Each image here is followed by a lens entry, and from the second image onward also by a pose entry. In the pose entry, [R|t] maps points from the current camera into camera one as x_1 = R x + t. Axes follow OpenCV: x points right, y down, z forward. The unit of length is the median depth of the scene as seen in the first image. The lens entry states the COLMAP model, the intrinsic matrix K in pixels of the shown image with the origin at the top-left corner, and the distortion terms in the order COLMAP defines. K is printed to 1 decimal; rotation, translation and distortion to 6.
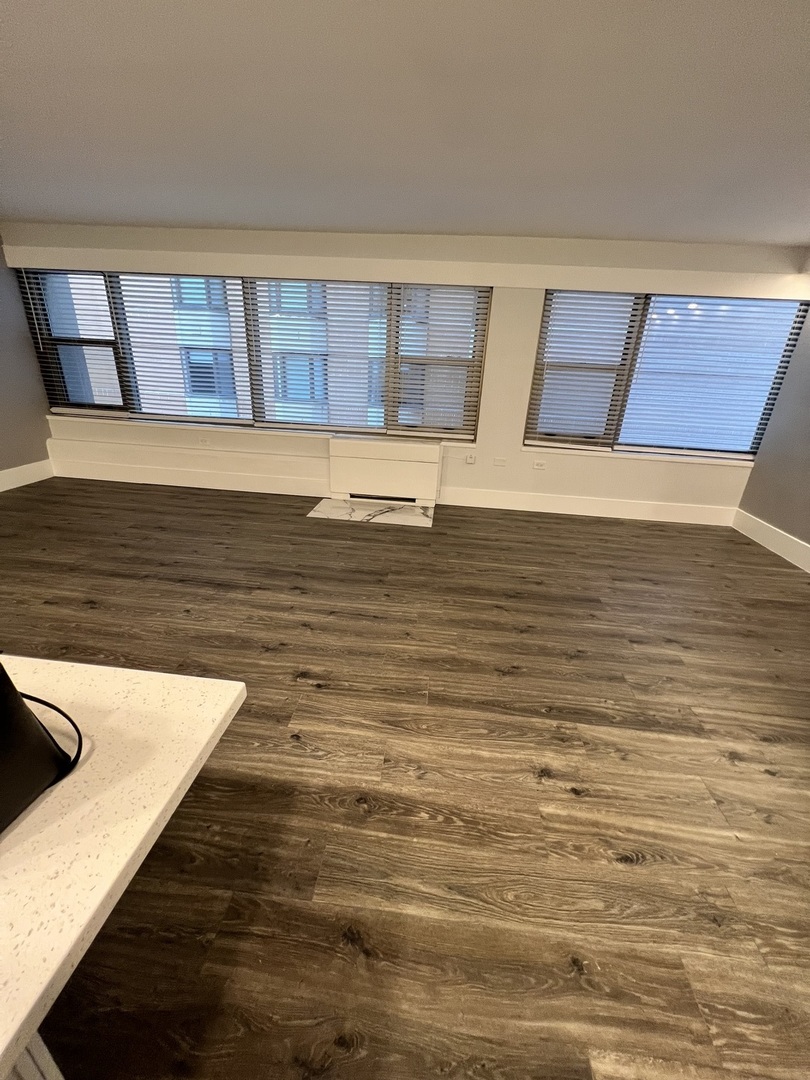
lens RADIAL K [[431.4, 0, 405.0], [0, 431.4, 540.0], [0, 0, 1]] dist [-0.002524, -0.000440]
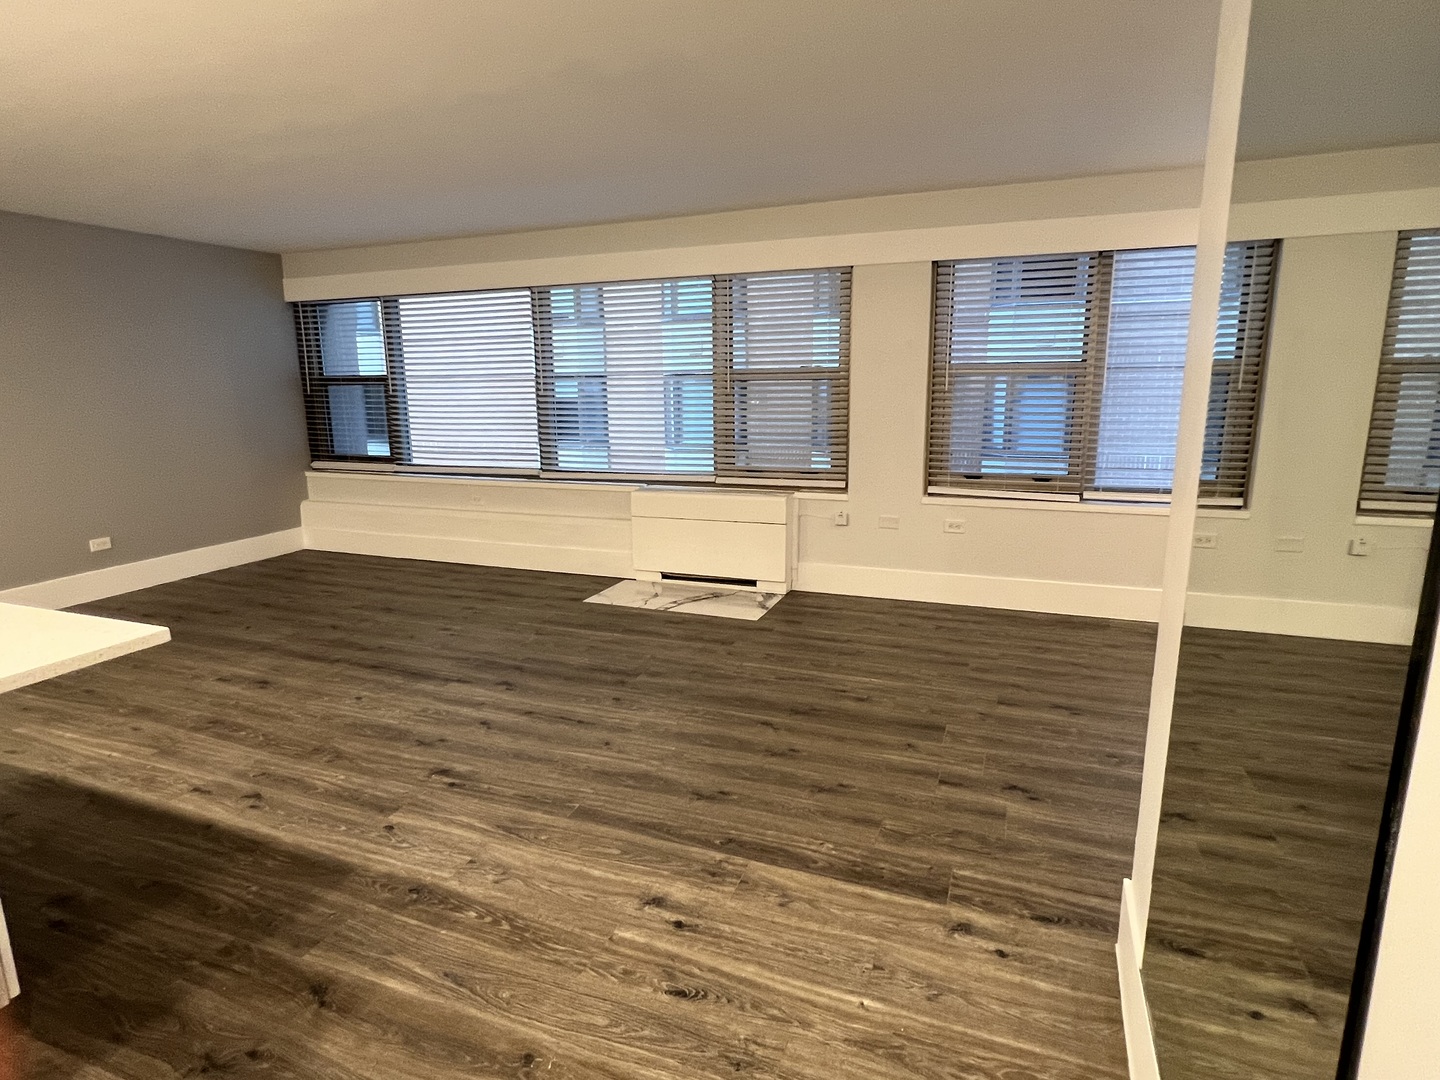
lens RADIAL K [[806.4, 0, 720.0], [0, 806.4, 540.0], [0, 0, 1]] dist [-0.005276, -0.001444]
pose [[0.958611, -0.005536, -0.284664, 0.433389], [-0.050792, 0.980448, -0.190112, 0.102659], [0.280151, 0.196702, 0.939587, -0.196557]]
